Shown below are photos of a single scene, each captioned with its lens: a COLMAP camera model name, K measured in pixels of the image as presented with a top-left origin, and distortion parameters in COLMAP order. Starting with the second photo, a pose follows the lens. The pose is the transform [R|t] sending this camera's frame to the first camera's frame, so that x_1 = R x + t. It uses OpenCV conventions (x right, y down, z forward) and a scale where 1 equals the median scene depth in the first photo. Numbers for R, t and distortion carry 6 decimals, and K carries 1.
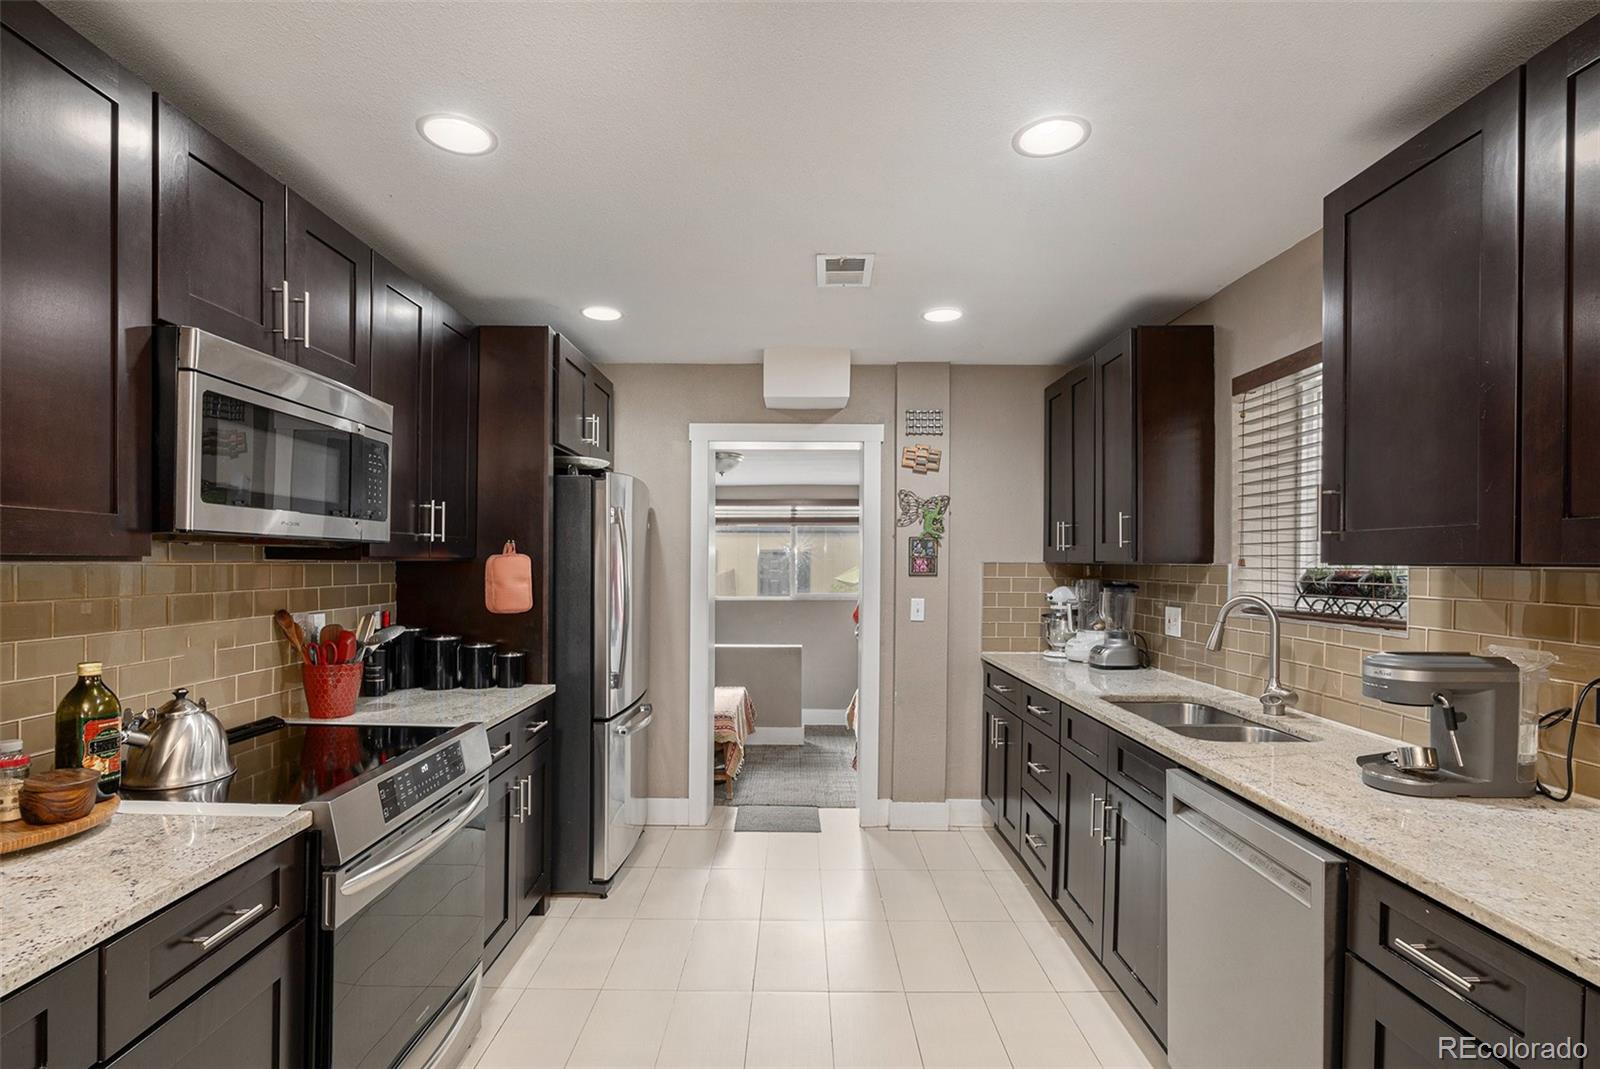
lens RADIAL K [[763.1, 0, 799.6], [0, 763.1, 572.9], [0, 0, 1]] dist [-0.013780, 0.000745]
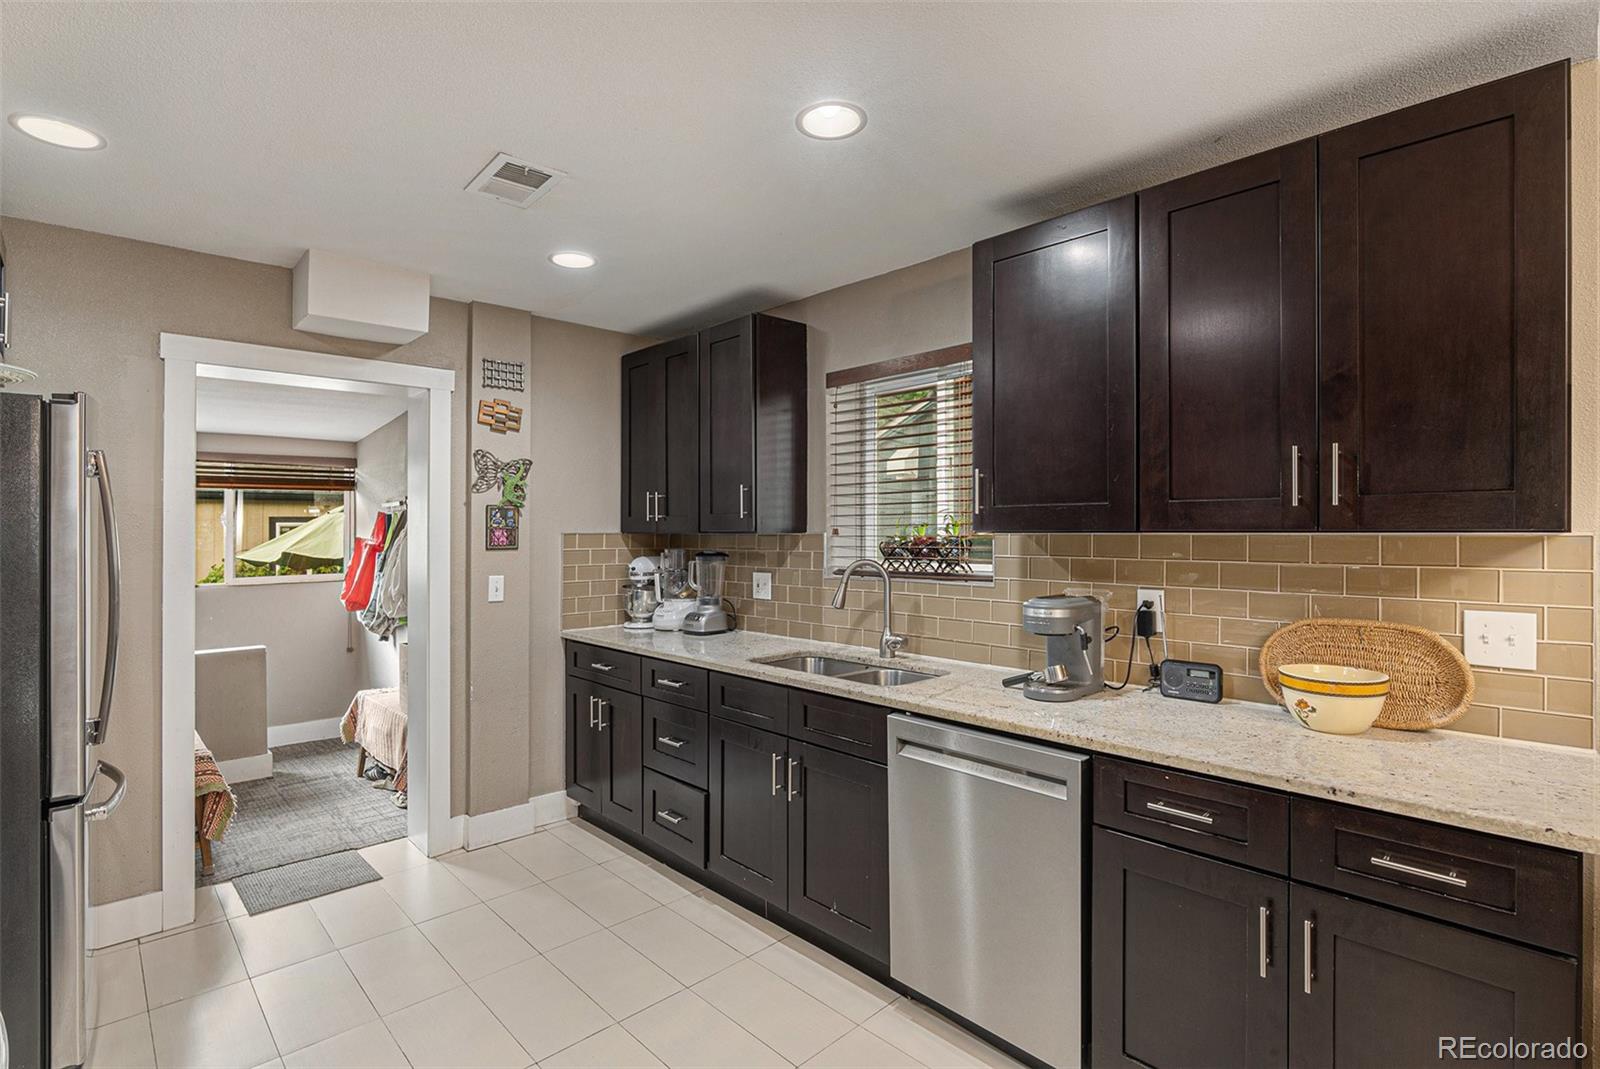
lens RADIAL K [[766.2, 0, 800.0], [0, 766.2, 534.5], [0, 0, 1]] dist [-0.018864, 0.000824]
pose [[0.725535, -0.010601, 0.688103, -0.197616], [0.018051, 0.999830, -0.003630, -0.004215], [-0.687948, 0.015055, 0.725604, 0.132699]]
